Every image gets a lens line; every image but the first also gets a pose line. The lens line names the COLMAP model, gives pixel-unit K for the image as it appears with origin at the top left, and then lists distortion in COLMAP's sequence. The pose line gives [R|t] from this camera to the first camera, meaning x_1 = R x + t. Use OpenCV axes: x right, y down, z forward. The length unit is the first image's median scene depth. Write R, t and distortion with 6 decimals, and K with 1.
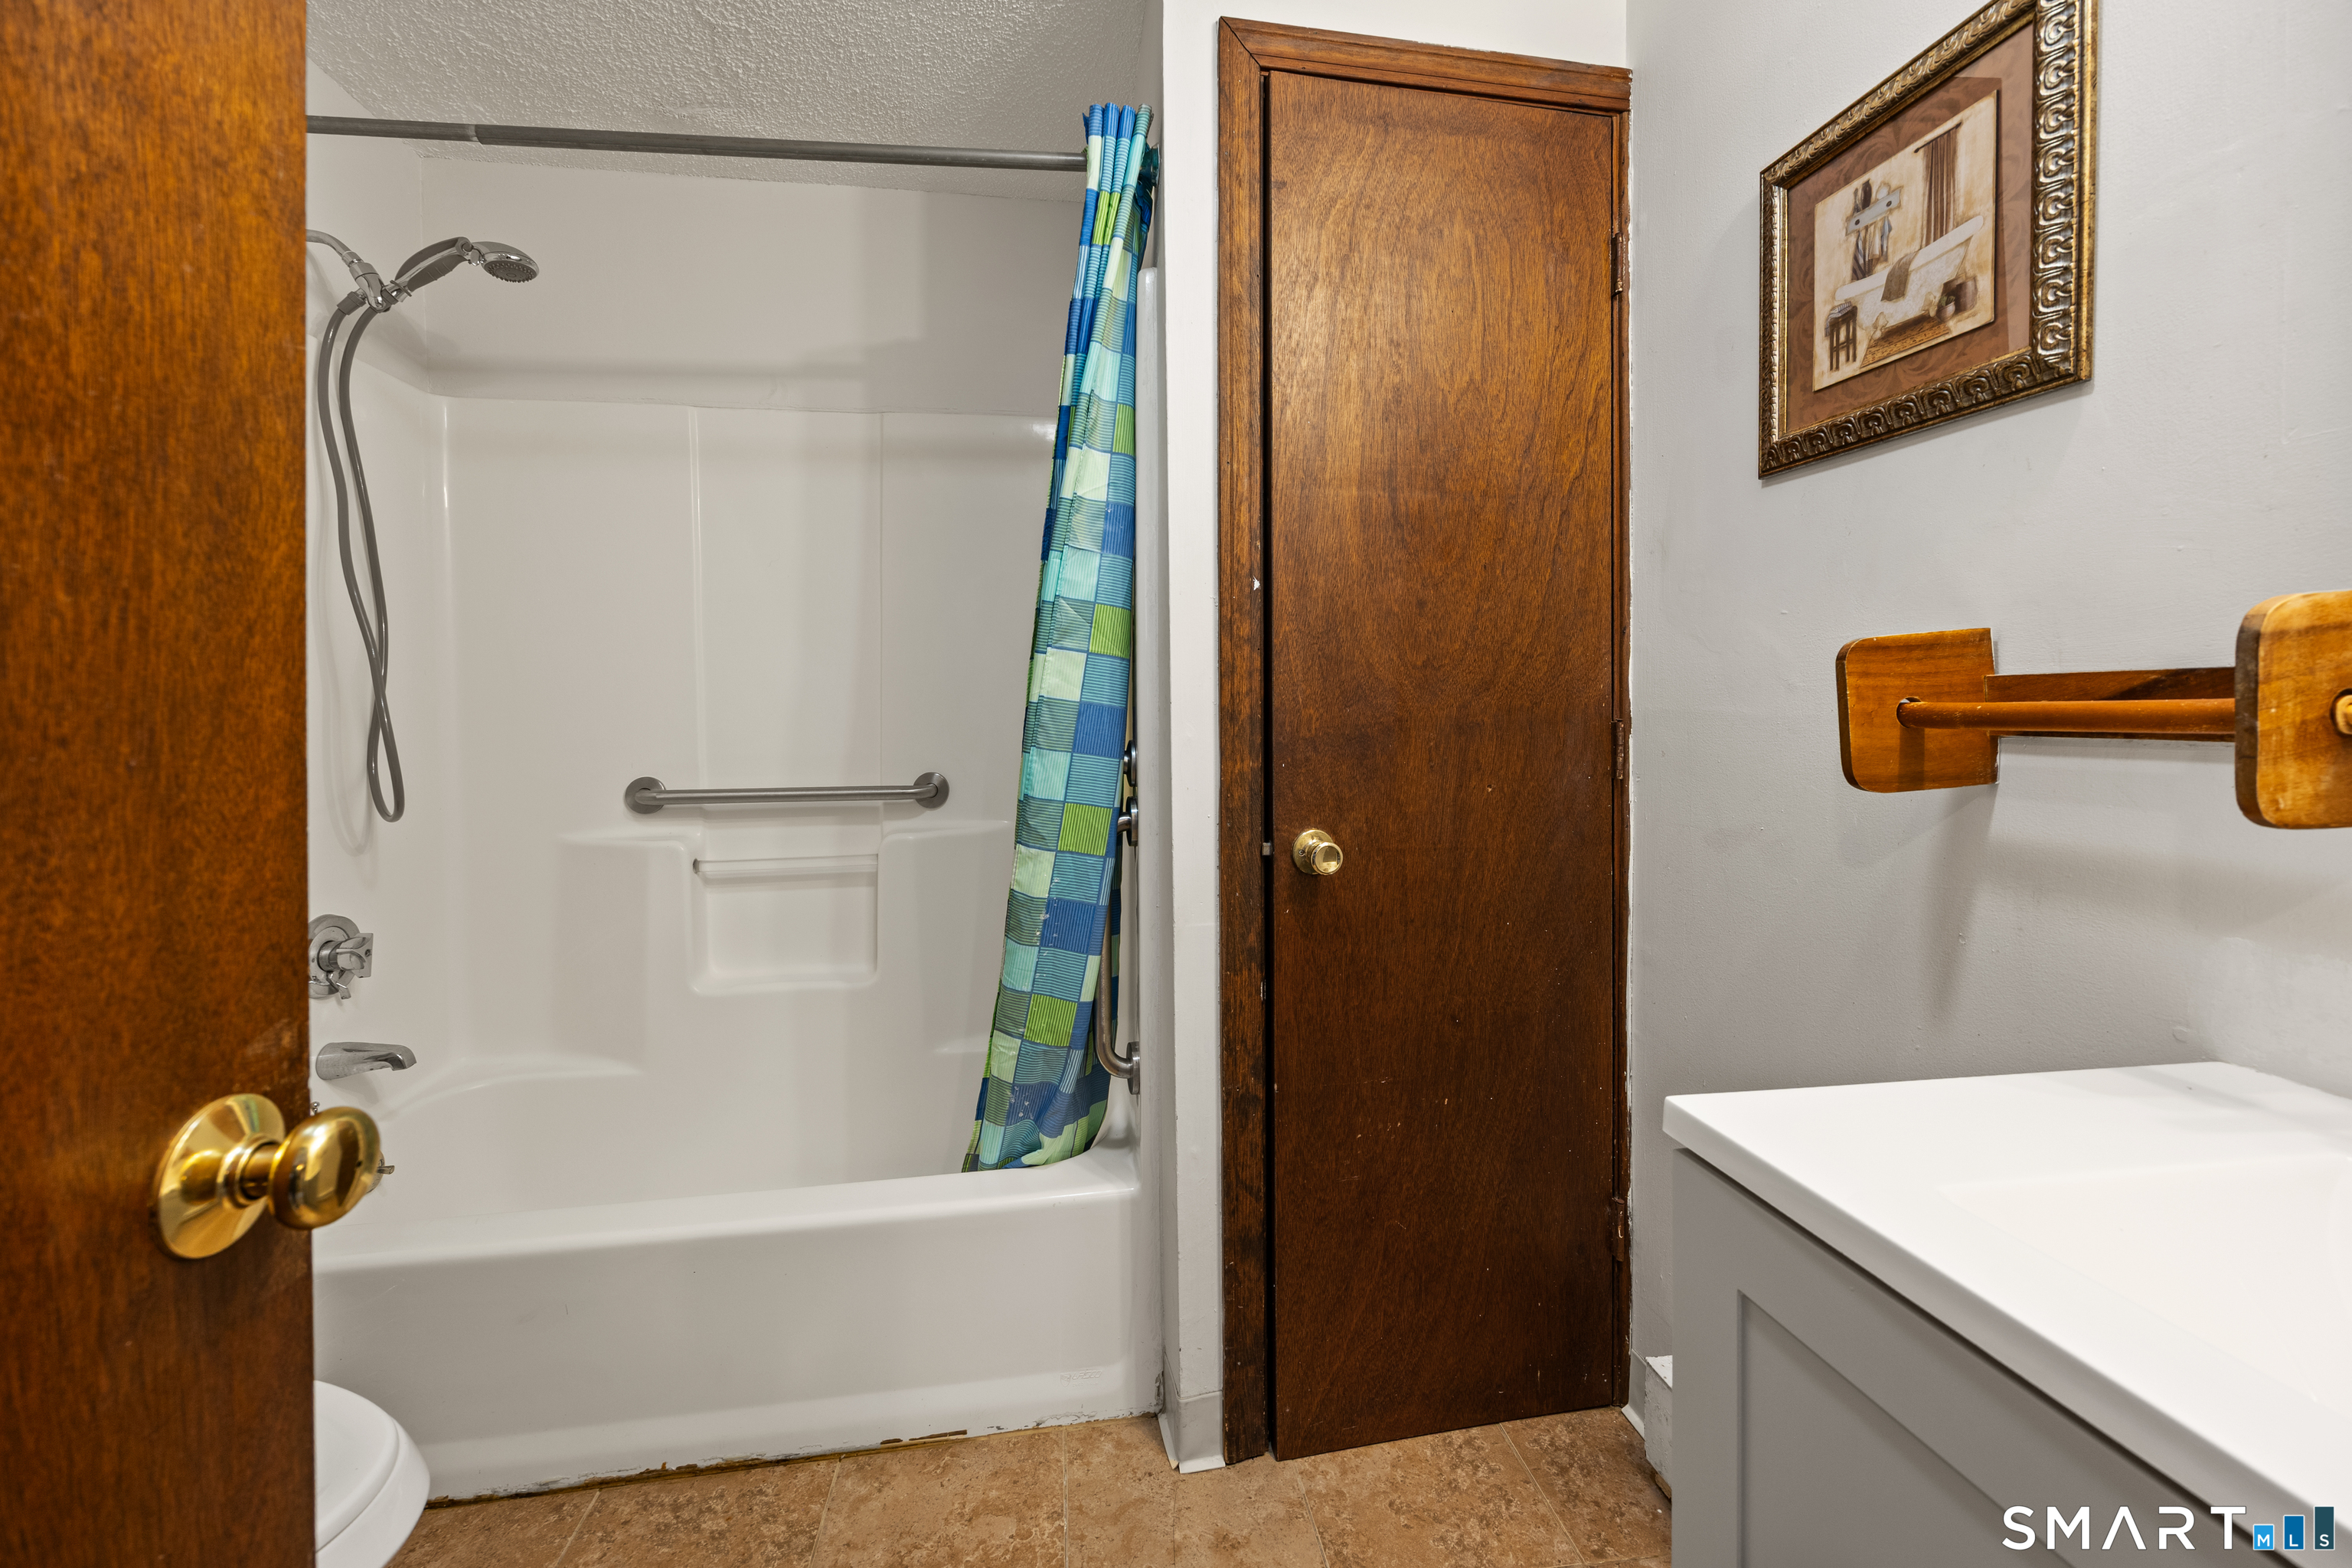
lens RADIAL K [[930.5, 0, 1179.5], [0, 930.5, 710.6], [0, 0, 1]] dist [0.001372, 0.000035]
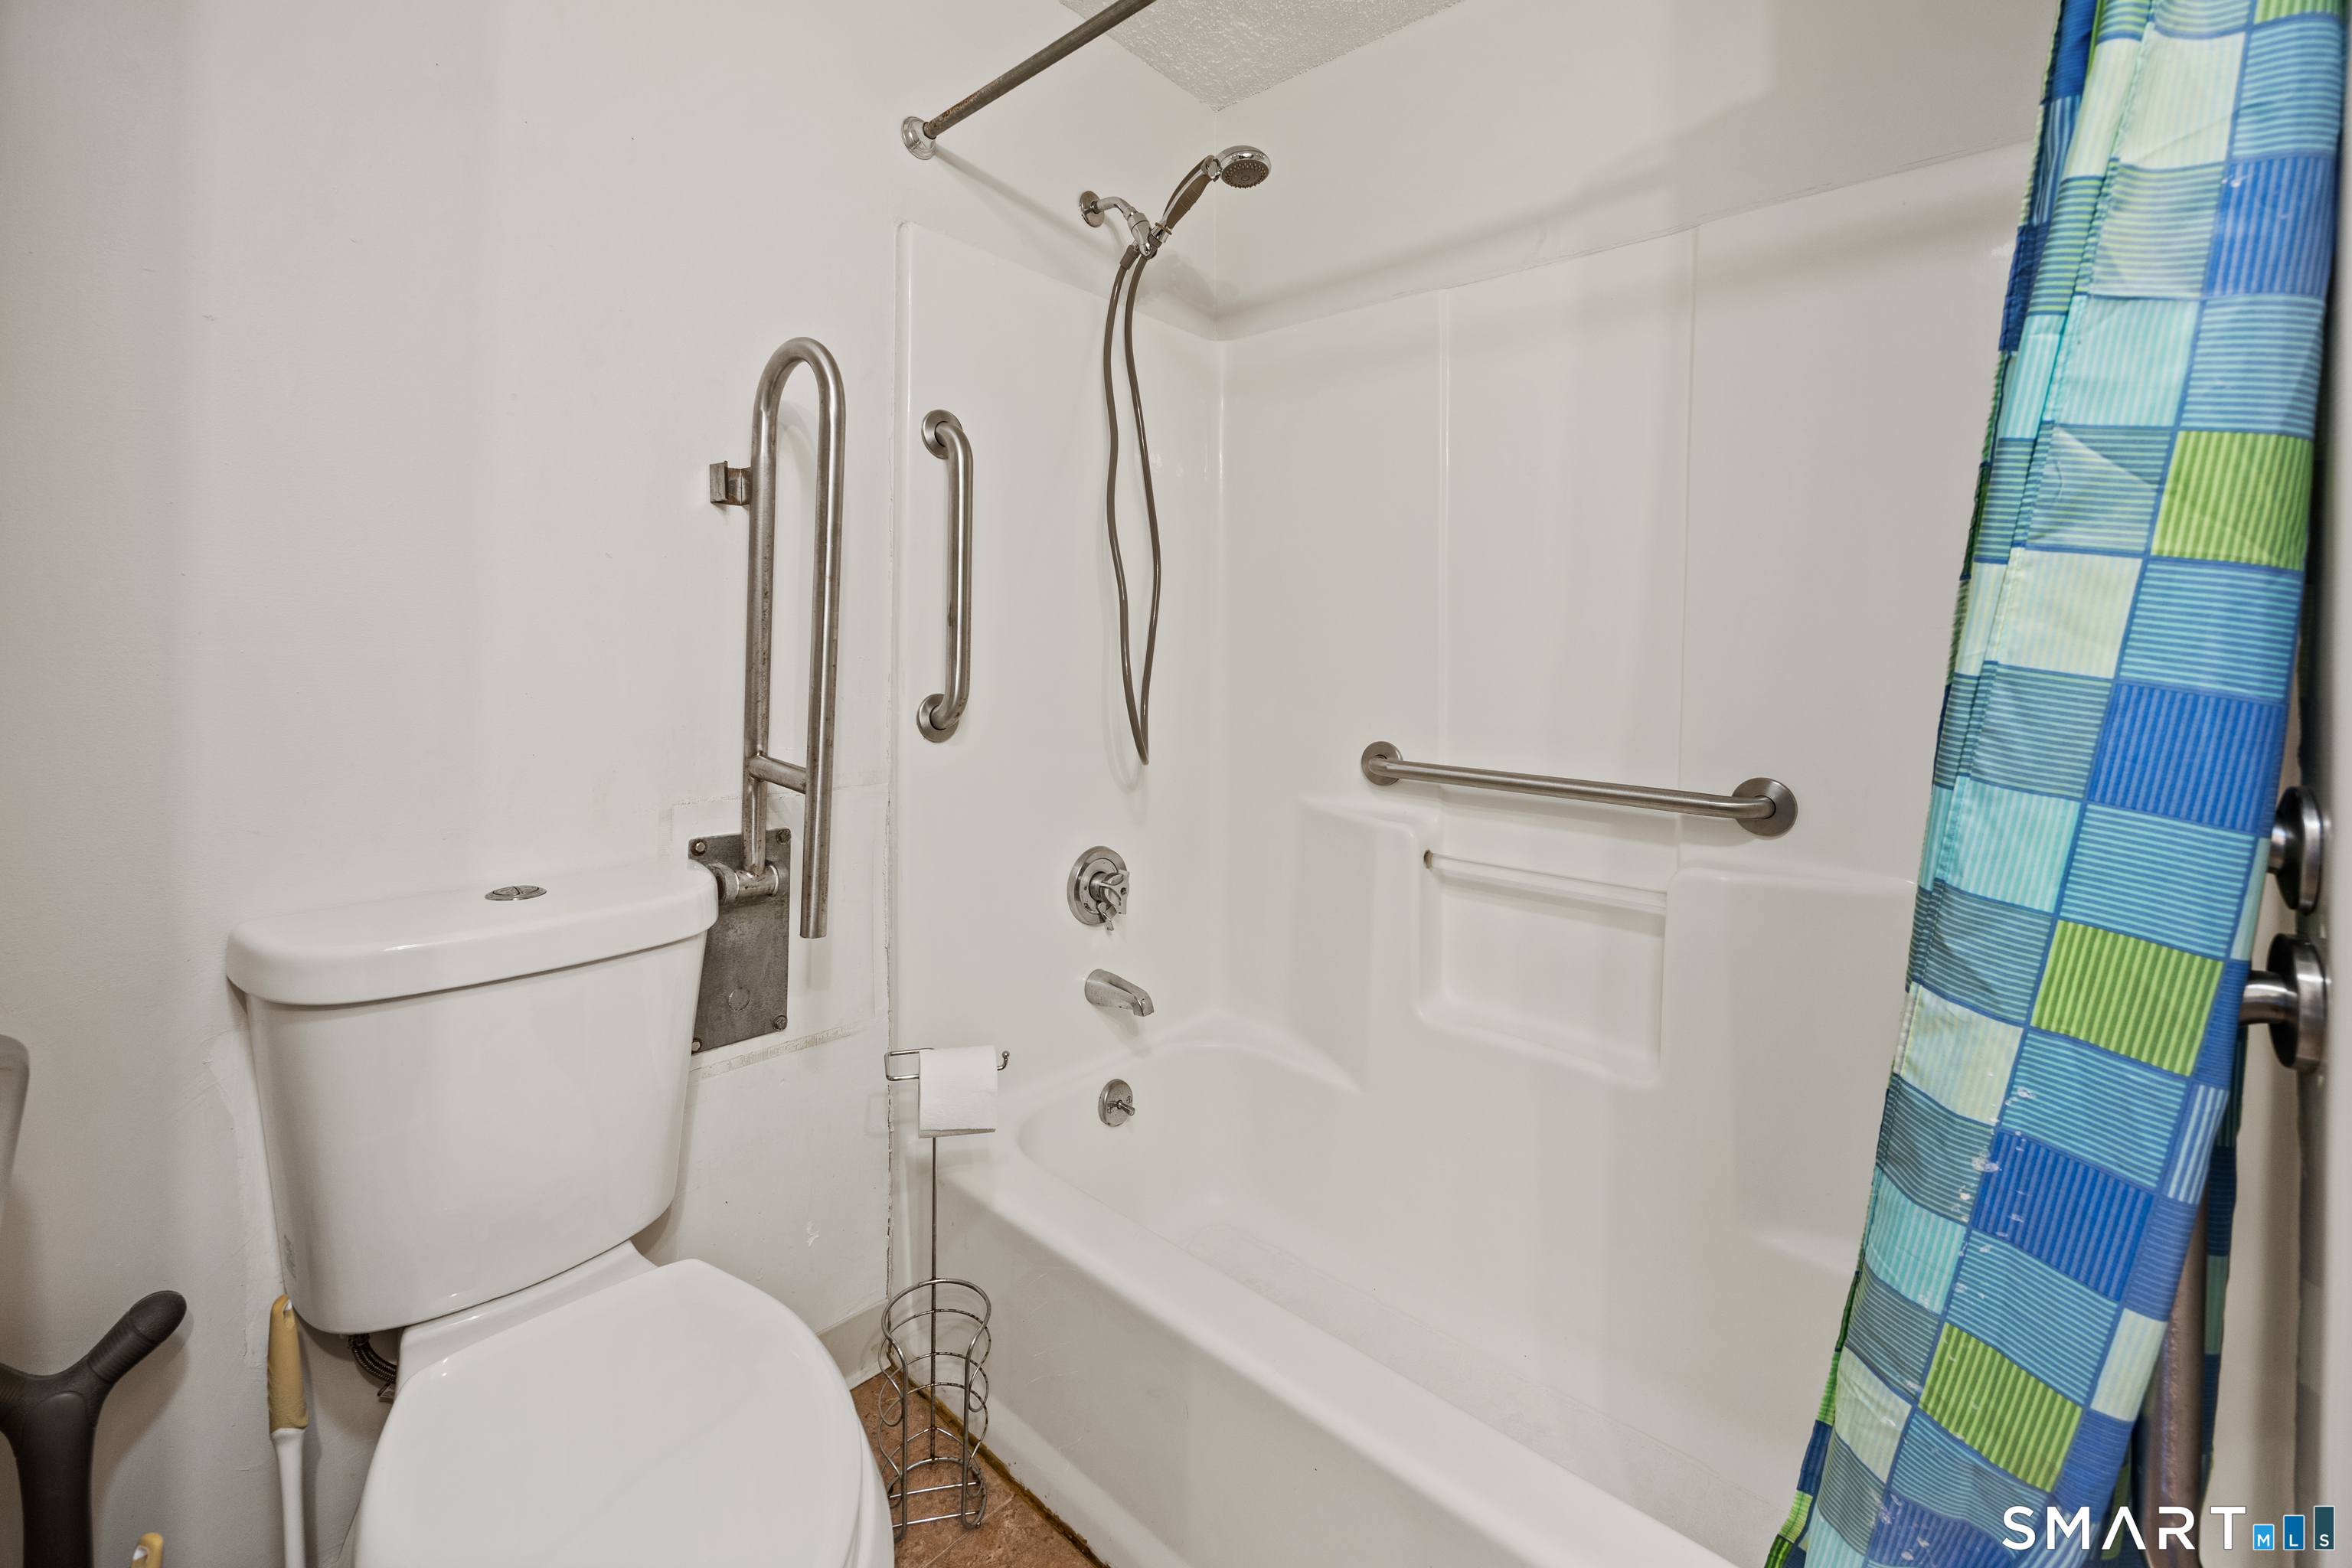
lens RADIAL K [[930.5, 0, 1190.8], [0, 930.5, 642.5], [0, 0, 1]] dist [0.001372, 0.000035]
pose [[0.644295, 0.018293, -0.764558, -0.055950], [-0.038483, 0.999223, -0.008521, -0.006507], [0.763808, 0.034913, 0.644498, 0.428771]]
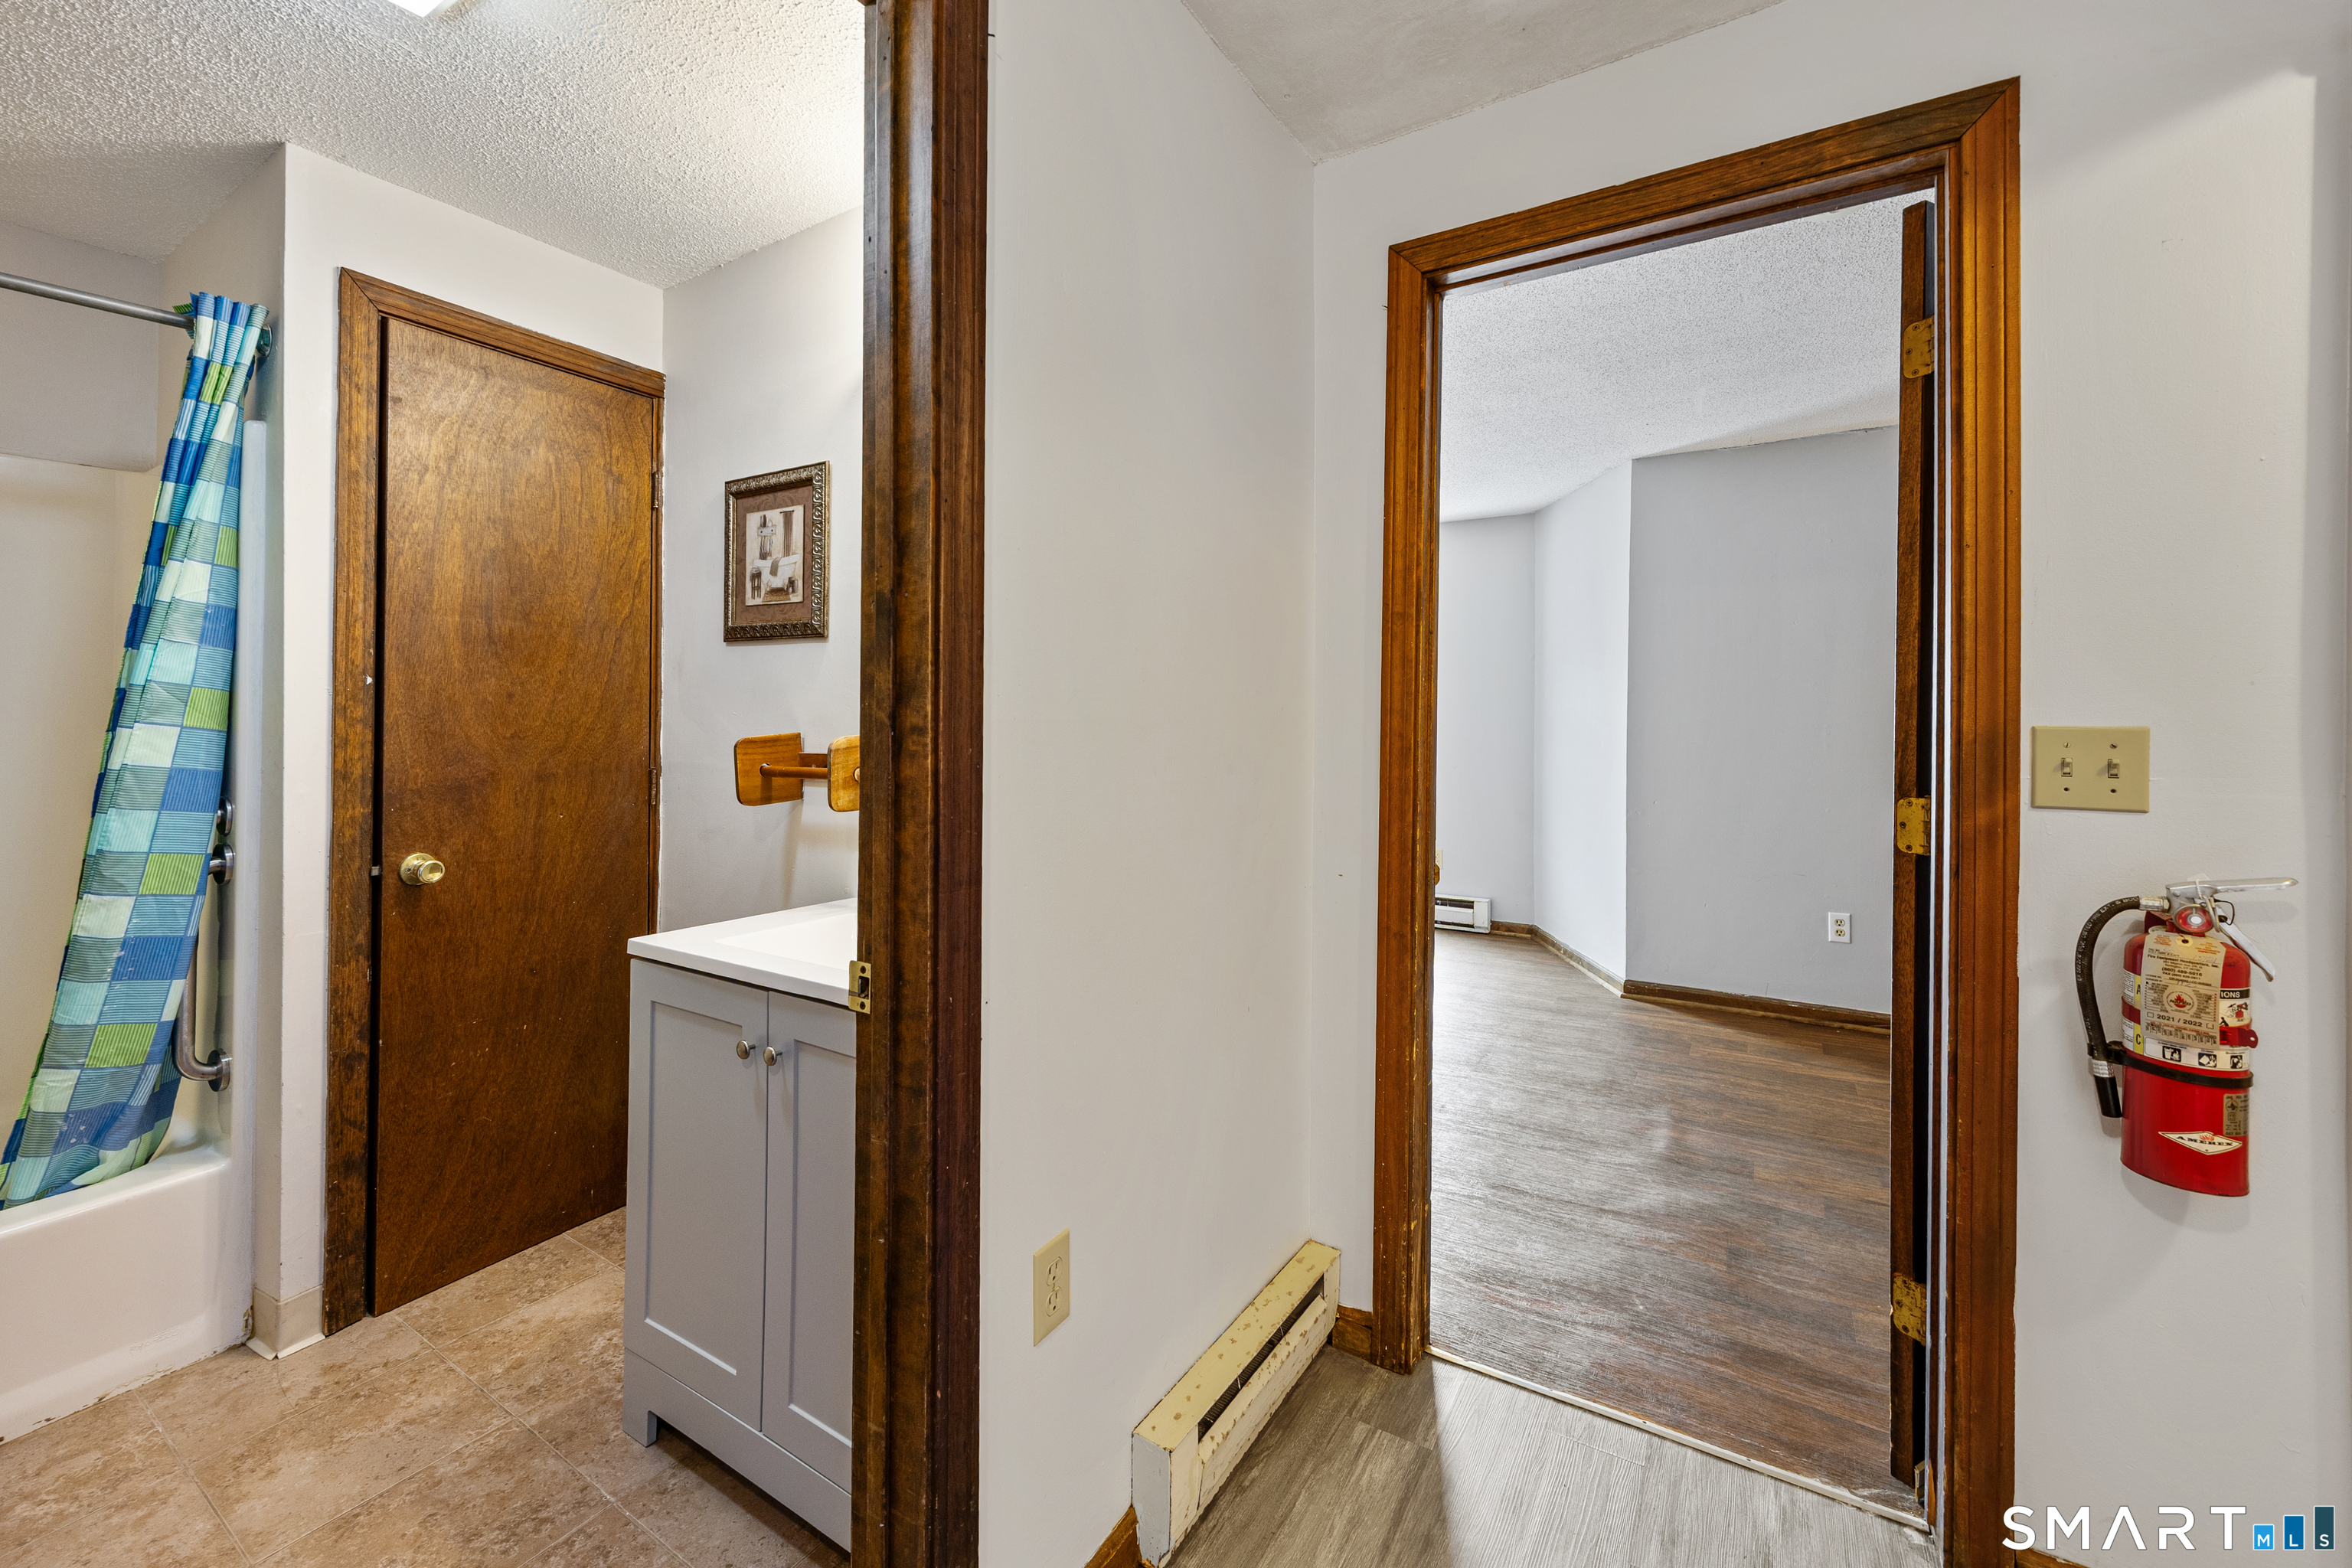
lens RADIAL K [[930.5, 0, 1173.5], [0, 930.5, 712.5], [0, 0, 1]] dist [0.001372, 0.000035]
pose [[0.639590, 0.014582, 0.768578, -0.203980], [-0.003897, 0.999869, -0.015727, -0.066455], [-0.768706, 0.007064, 0.639563, -0.760143]]
